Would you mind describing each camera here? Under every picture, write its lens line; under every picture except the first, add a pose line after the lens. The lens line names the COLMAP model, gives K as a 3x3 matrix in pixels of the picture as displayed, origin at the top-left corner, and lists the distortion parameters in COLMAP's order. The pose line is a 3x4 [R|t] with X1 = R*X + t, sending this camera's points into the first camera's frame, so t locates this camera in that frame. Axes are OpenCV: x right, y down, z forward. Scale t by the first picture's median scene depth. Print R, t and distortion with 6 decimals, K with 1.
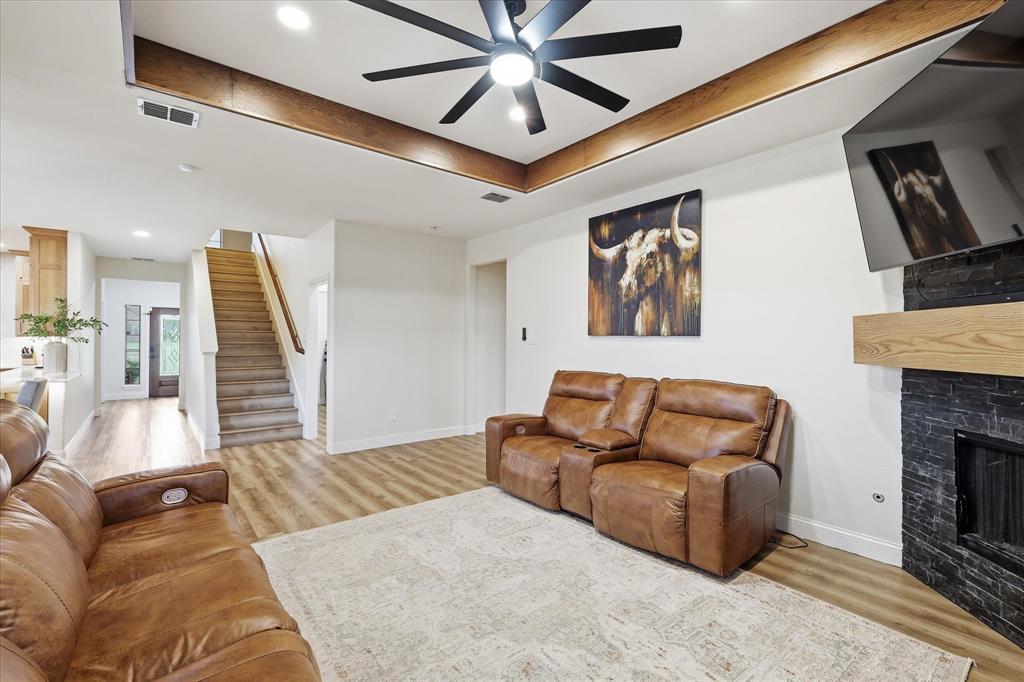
lens RADIAL K [[452.3, 0, 515.7], [0, 452.3, 334.0], [0, 0, 1]] dist [0.002357, 0.000372]
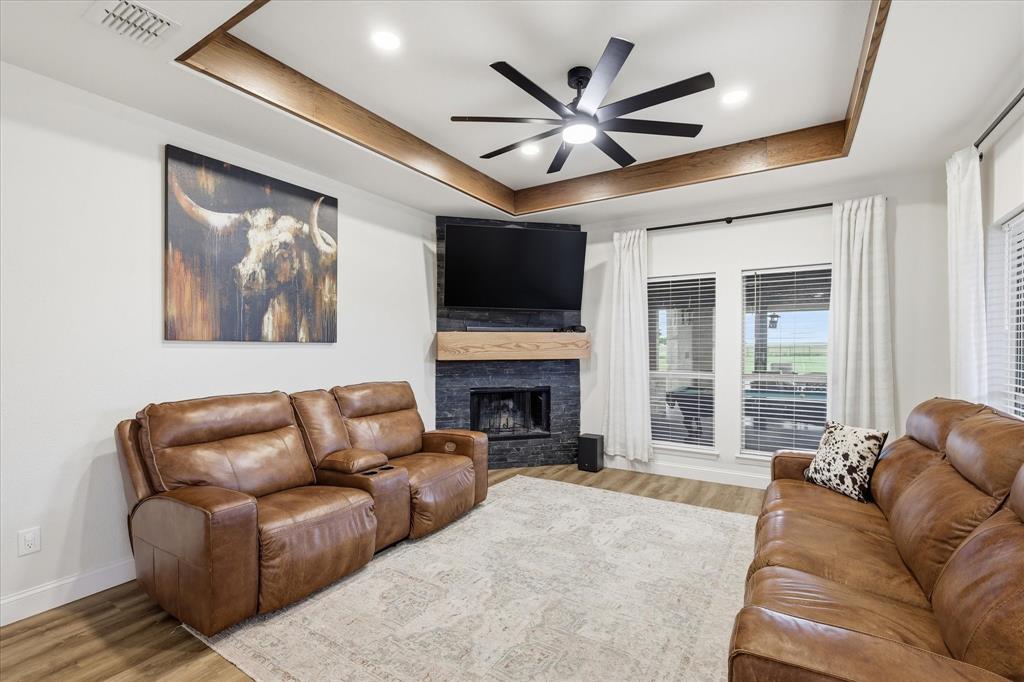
lens RADIAL K [[452.3, 0, 516.7], [0, 452.3, 349.0], [0, 0, 1]] dist [0.002357, 0.000372]
pose [[-0.323262, -0.009418, 0.946263, -0.646291], [-0.011026, 0.999920, 0.006185, 0.007490], [-0.946245, -0.008435, -0.323340, 0.878528]]
